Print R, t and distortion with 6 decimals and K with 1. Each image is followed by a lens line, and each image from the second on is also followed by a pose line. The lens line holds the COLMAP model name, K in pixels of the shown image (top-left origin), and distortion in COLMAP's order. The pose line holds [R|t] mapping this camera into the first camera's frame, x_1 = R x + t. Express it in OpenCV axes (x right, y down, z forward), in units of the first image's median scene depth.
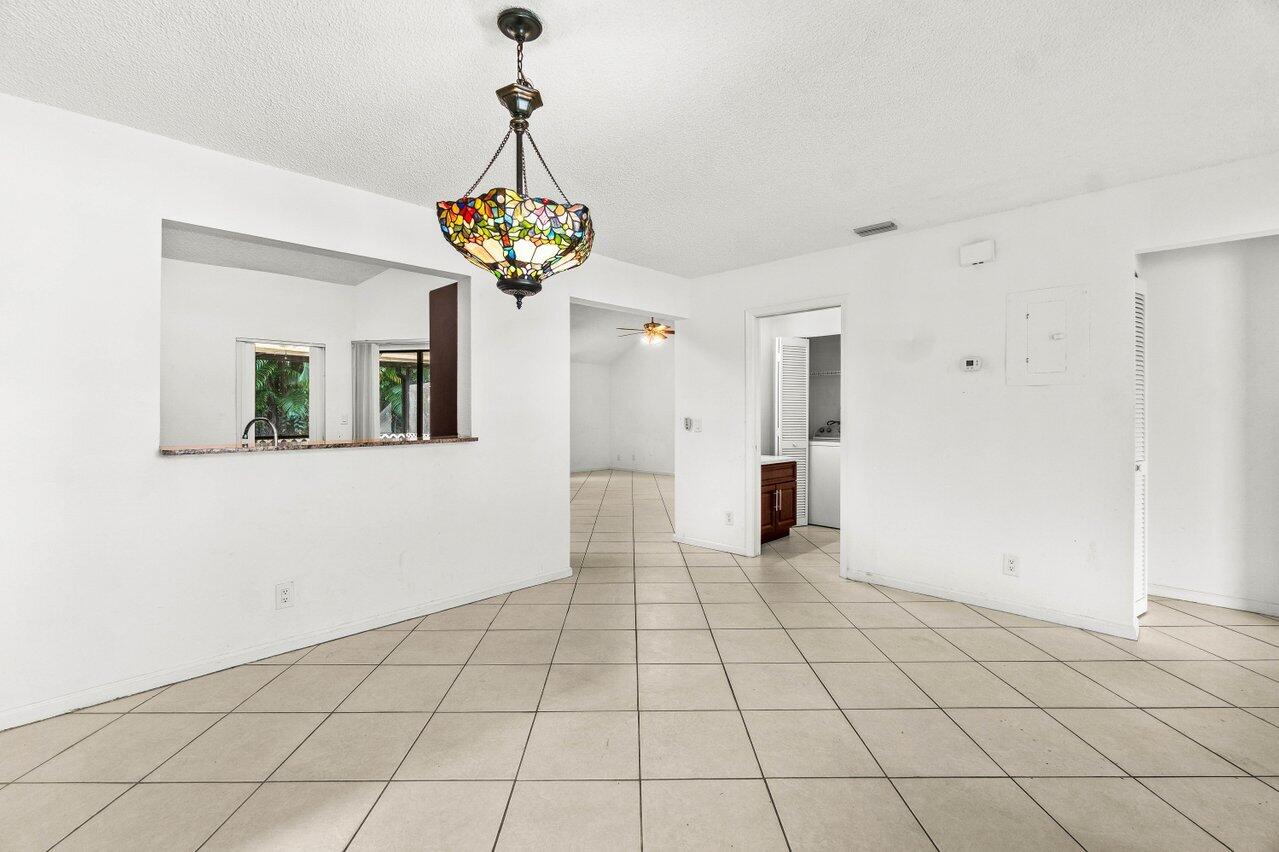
lens RADIAL K [[560.3, 0, 635.4], [0, 560.3, 423.6], [0, 0, 1]] dist [-0.000540, 0.000033]
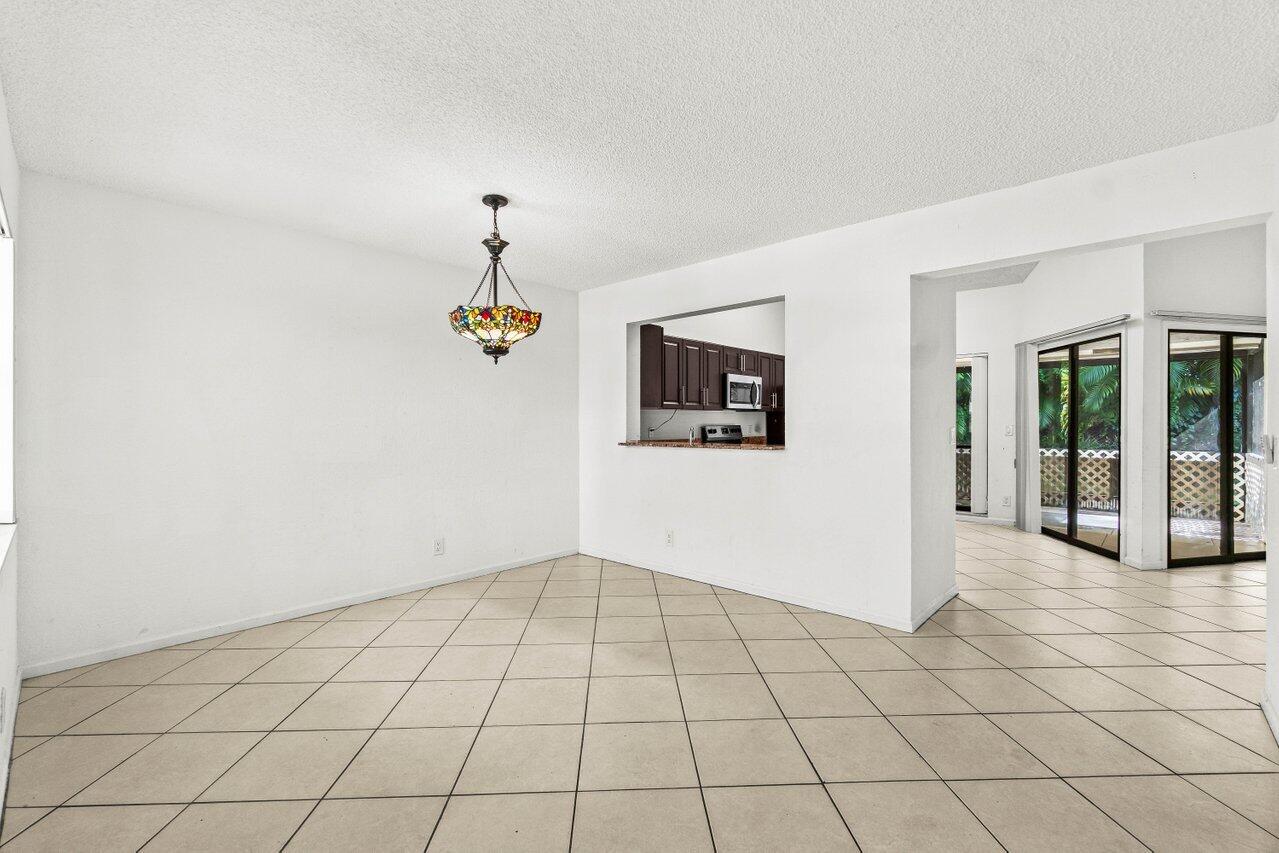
lens RADIAL K [[560.3, 0, 635.4], [0, 560.3, 424.1], [0, 0, 1]] dist [-0.000540, 0.000033]
pose [[-0.012480, -0.003410, -0.999916, 0.723657], [-0.016713, 0.999855, -0.003201, -0.006984], [0.999782, 0.016672, -0.012535, 0.685952]]
